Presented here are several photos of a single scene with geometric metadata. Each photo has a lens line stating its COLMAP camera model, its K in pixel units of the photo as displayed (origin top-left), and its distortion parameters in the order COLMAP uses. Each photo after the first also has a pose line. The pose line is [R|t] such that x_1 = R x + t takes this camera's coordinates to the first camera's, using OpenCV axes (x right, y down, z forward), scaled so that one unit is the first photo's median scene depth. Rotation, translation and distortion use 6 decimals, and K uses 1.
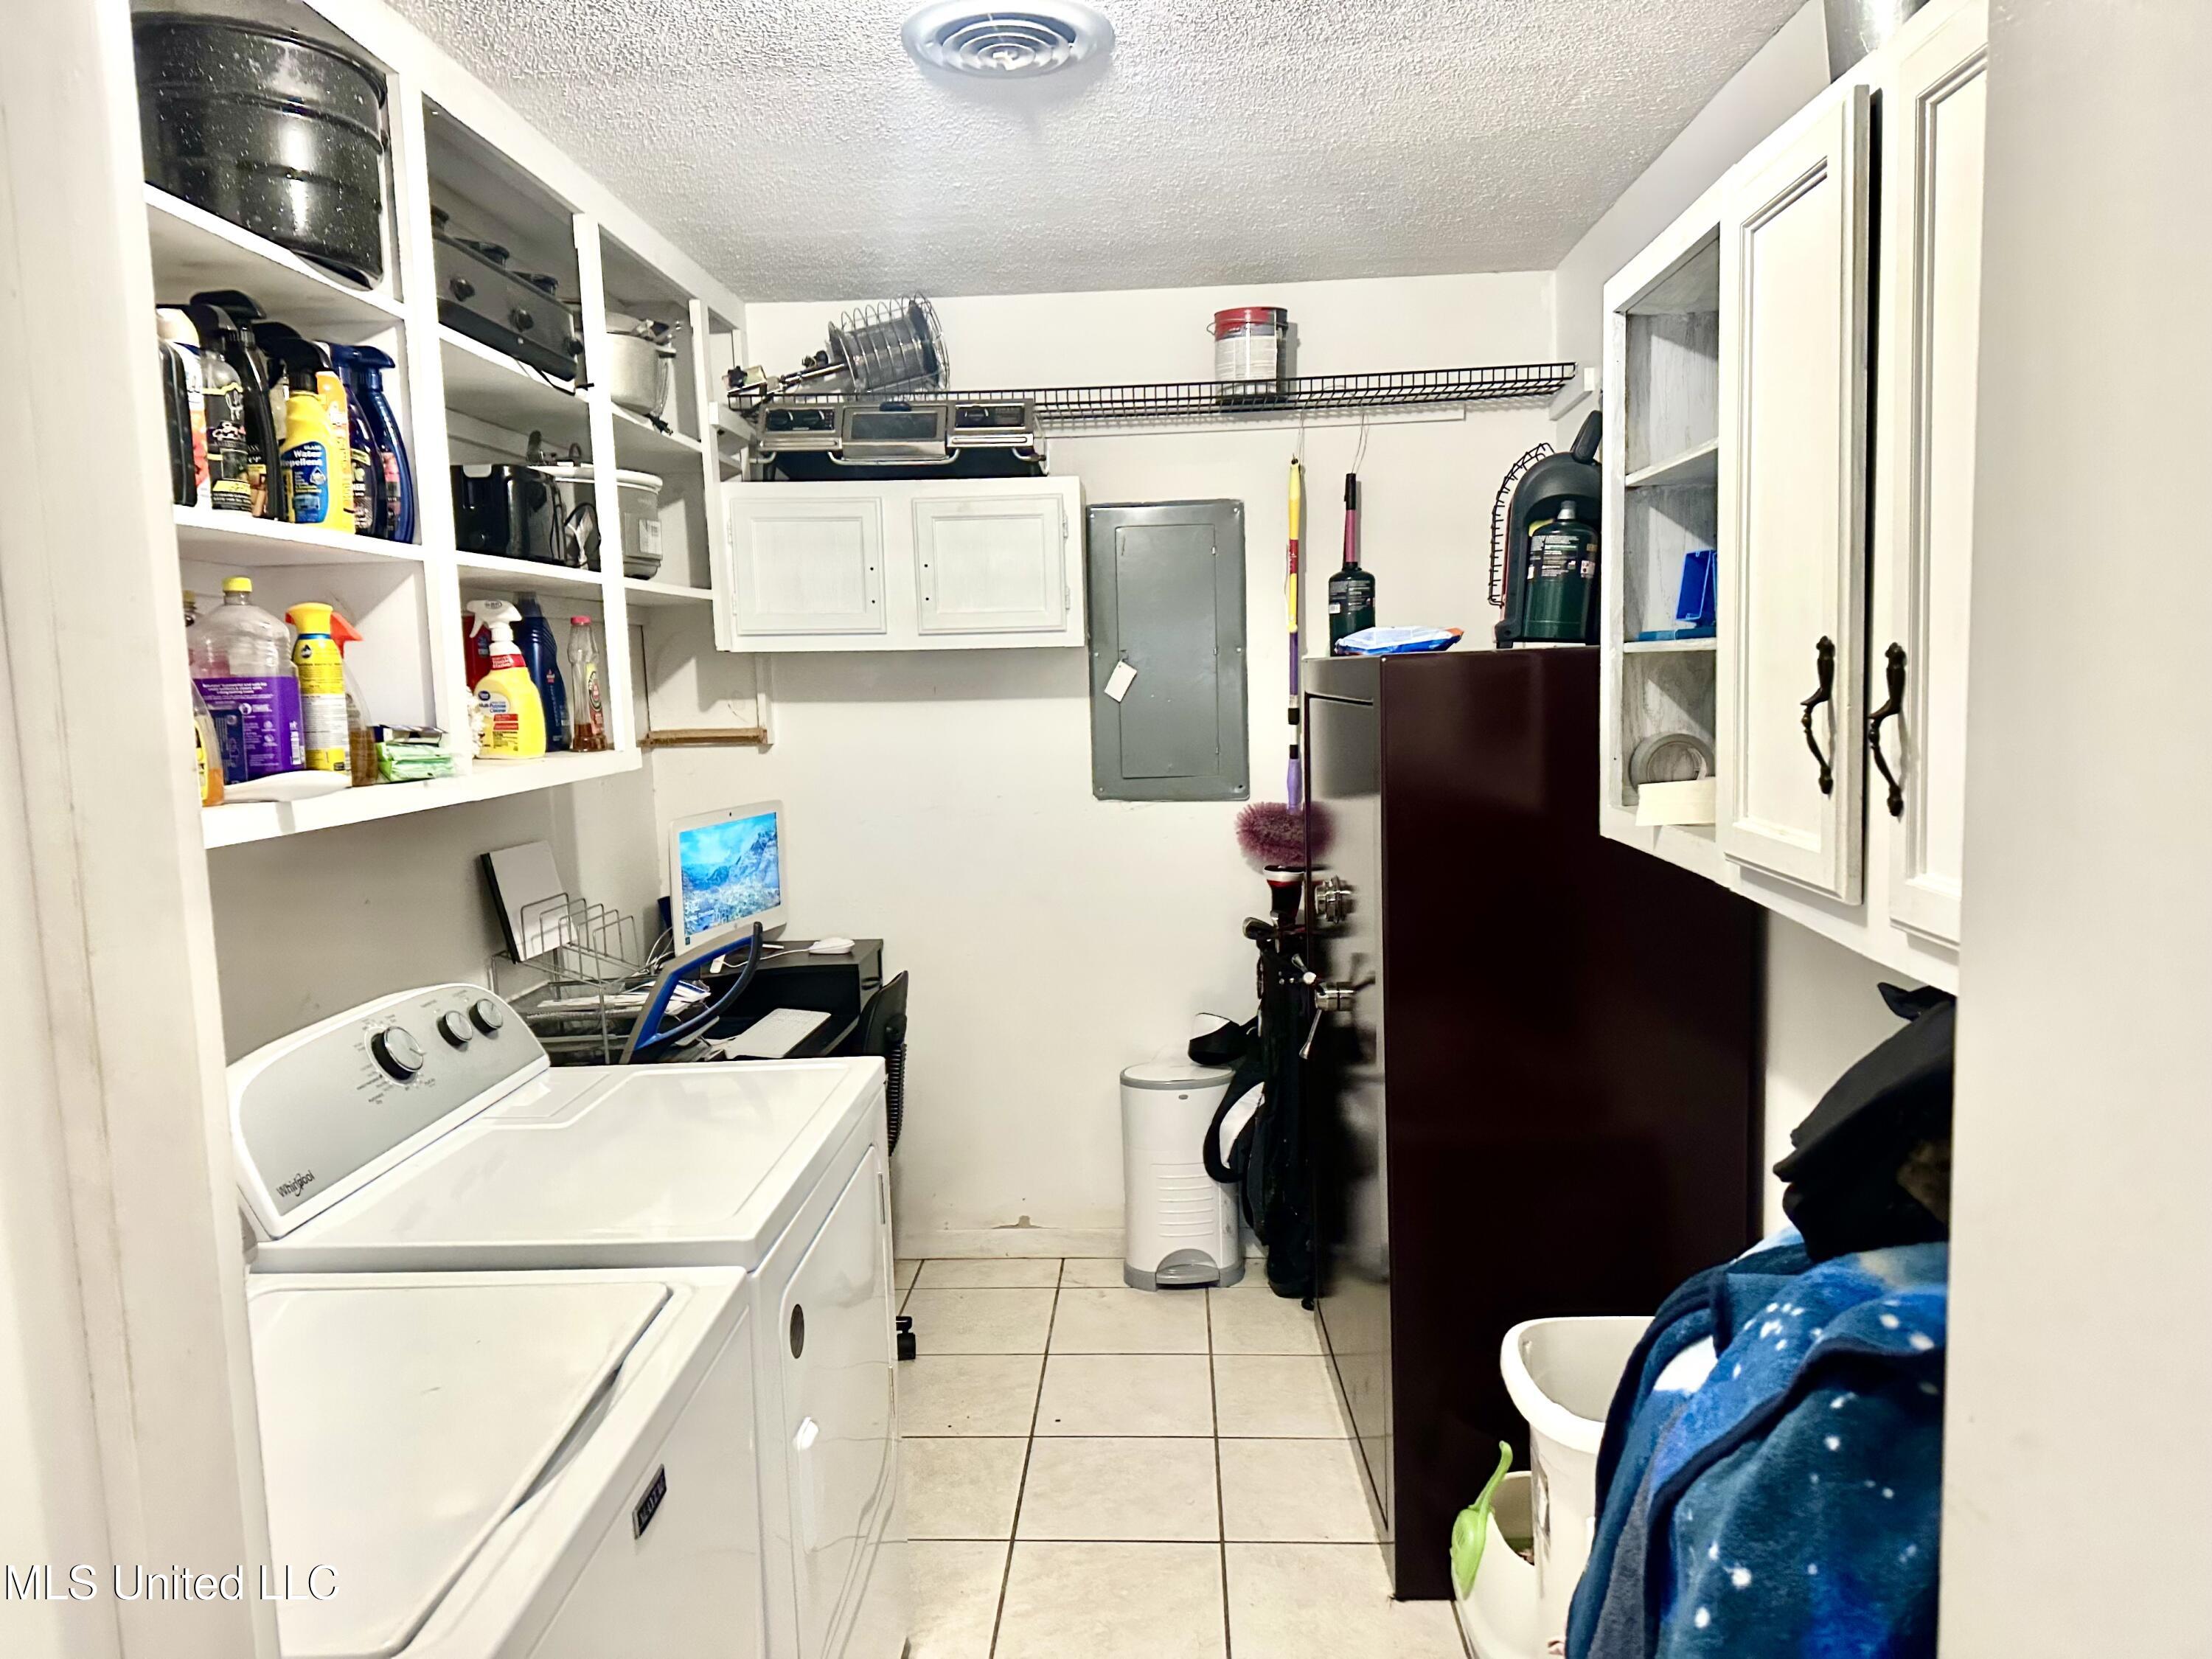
lens RADIAL K [[1534.9, 0, 1112.7], [0, 1534.9, 827.7], [0, 0, 1]] dist [0.006386, 0.000230]
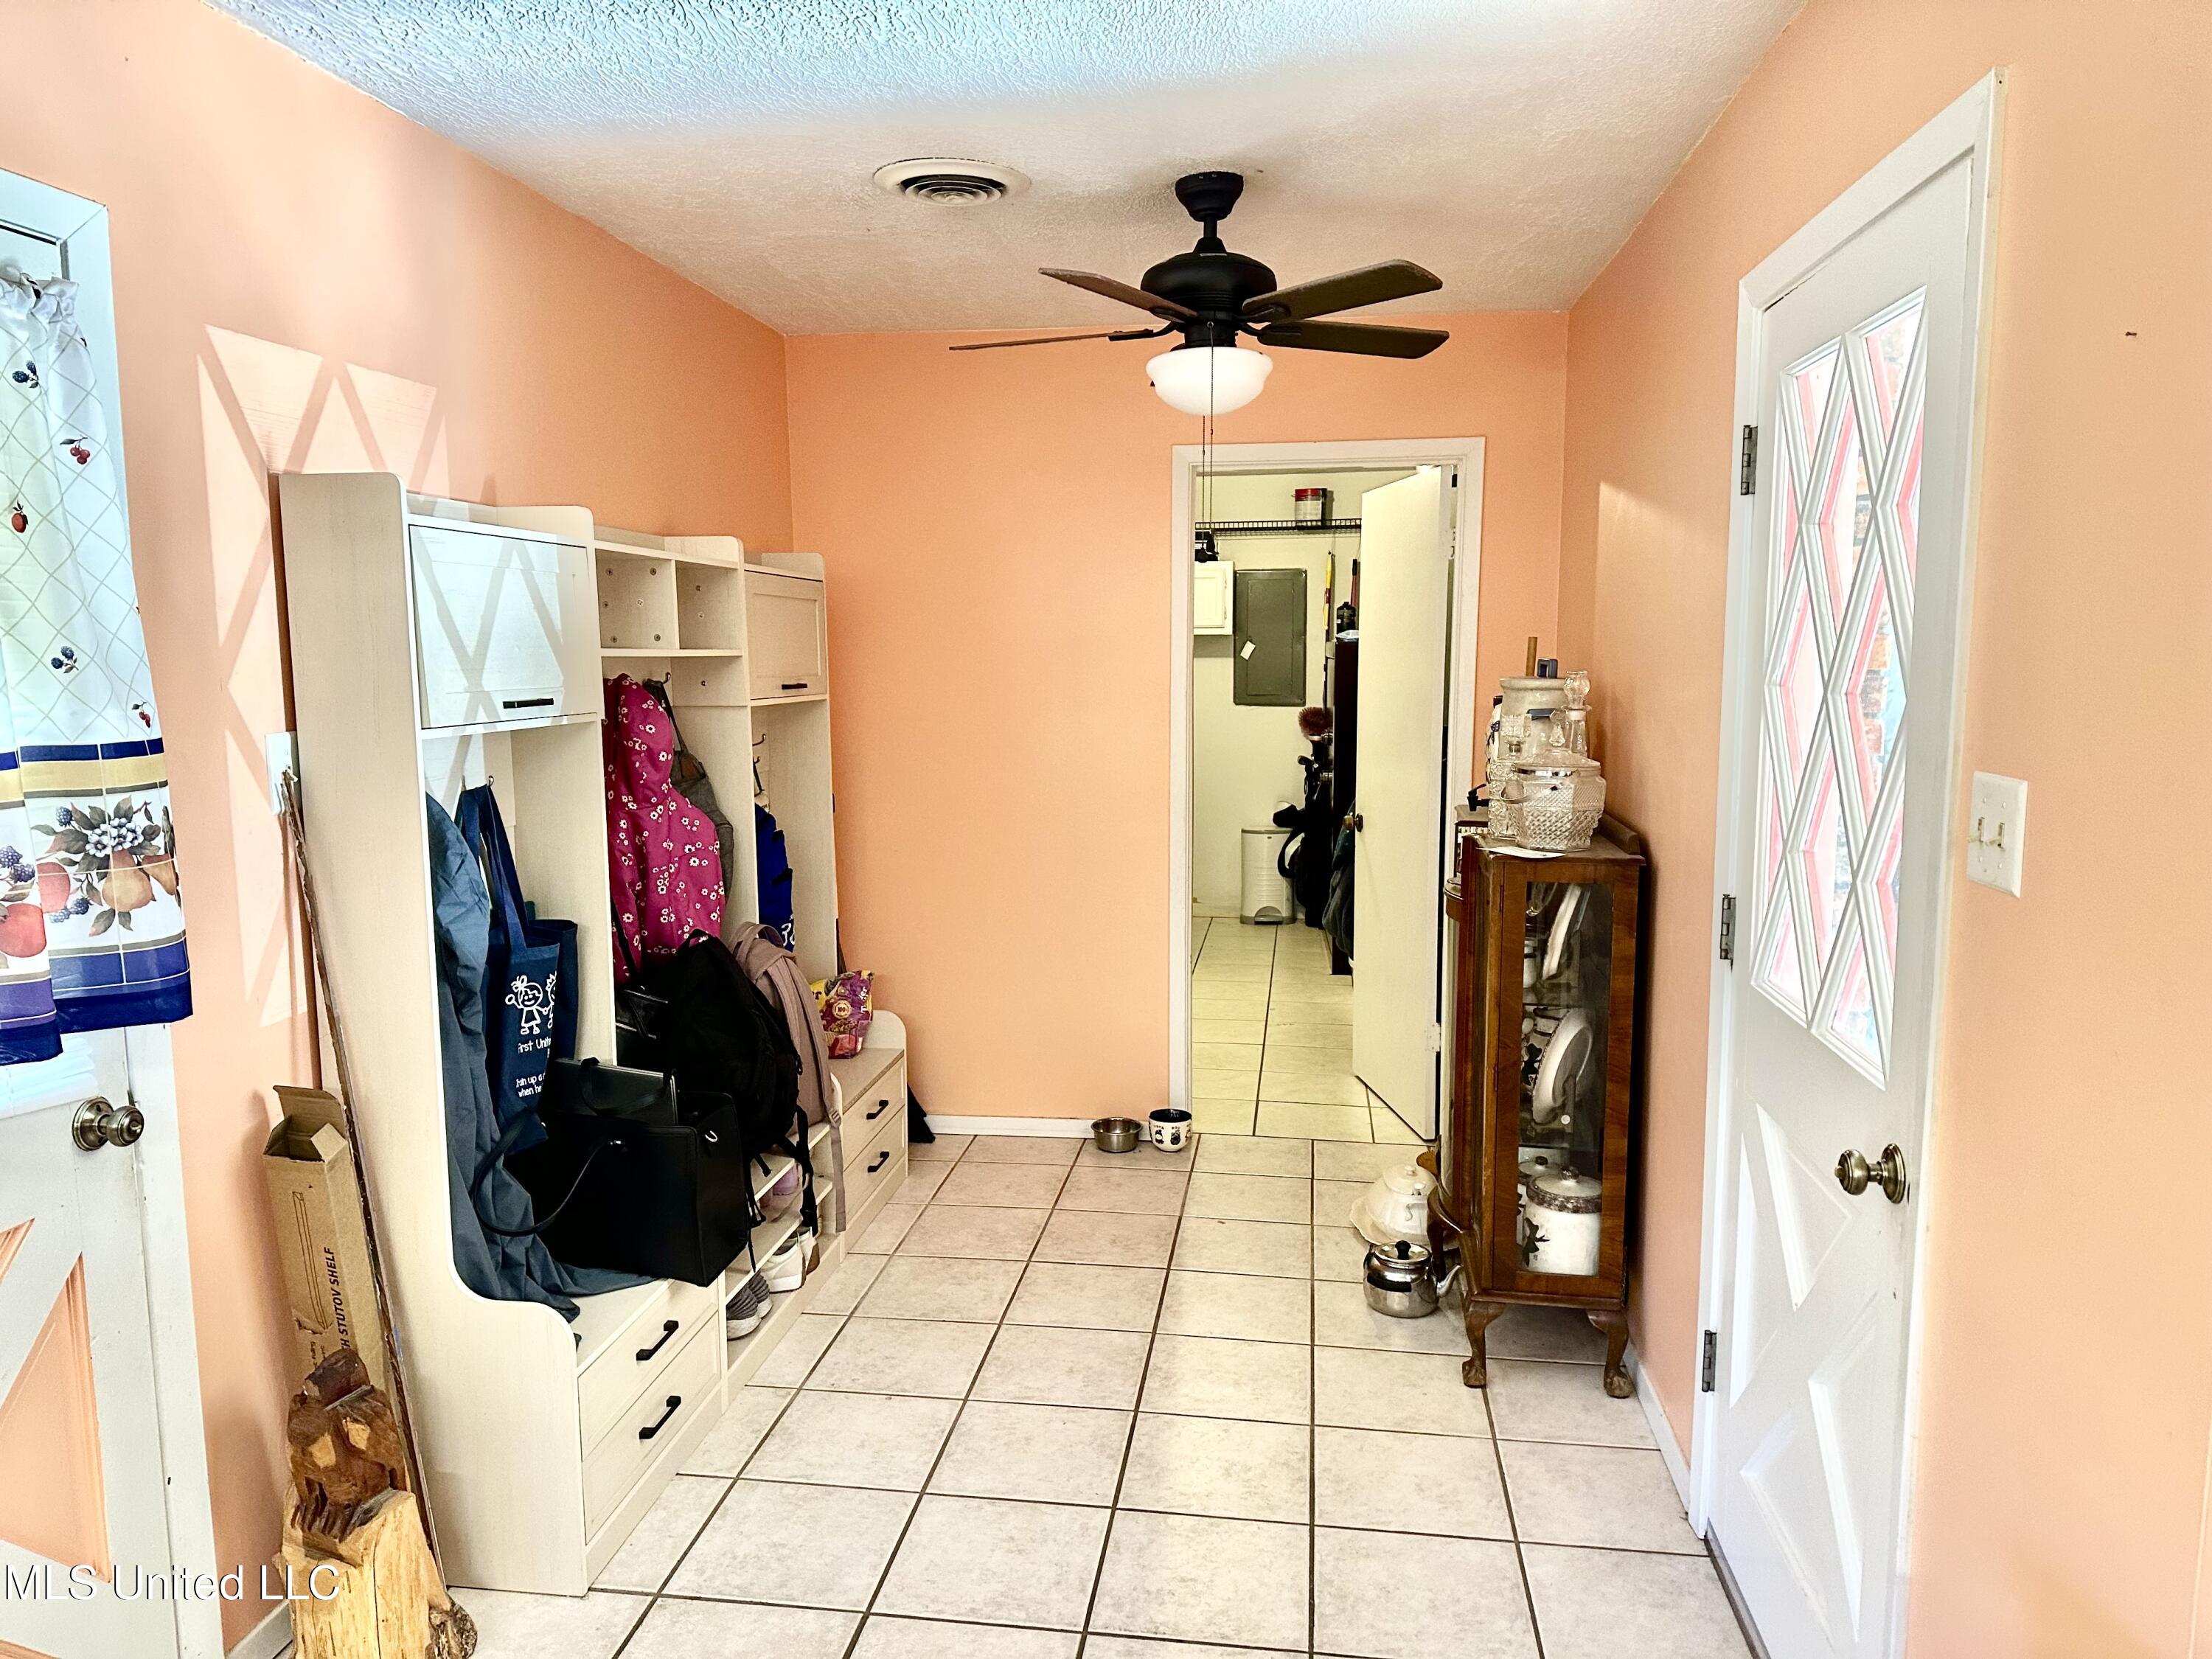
lens RADIAL K [[1534.9, 0, 1097.3], [0, 1534.9, 833.0], [0, 0, 1]] dist [0.006386, 0.000230]
pose [[0.995249, 0.035826, -0.090529, -0.001303], [-0.034766, 0.999307, 0.013261, 0.147356], [0.090942, -0.010051, 0.995806, -1.241163]]
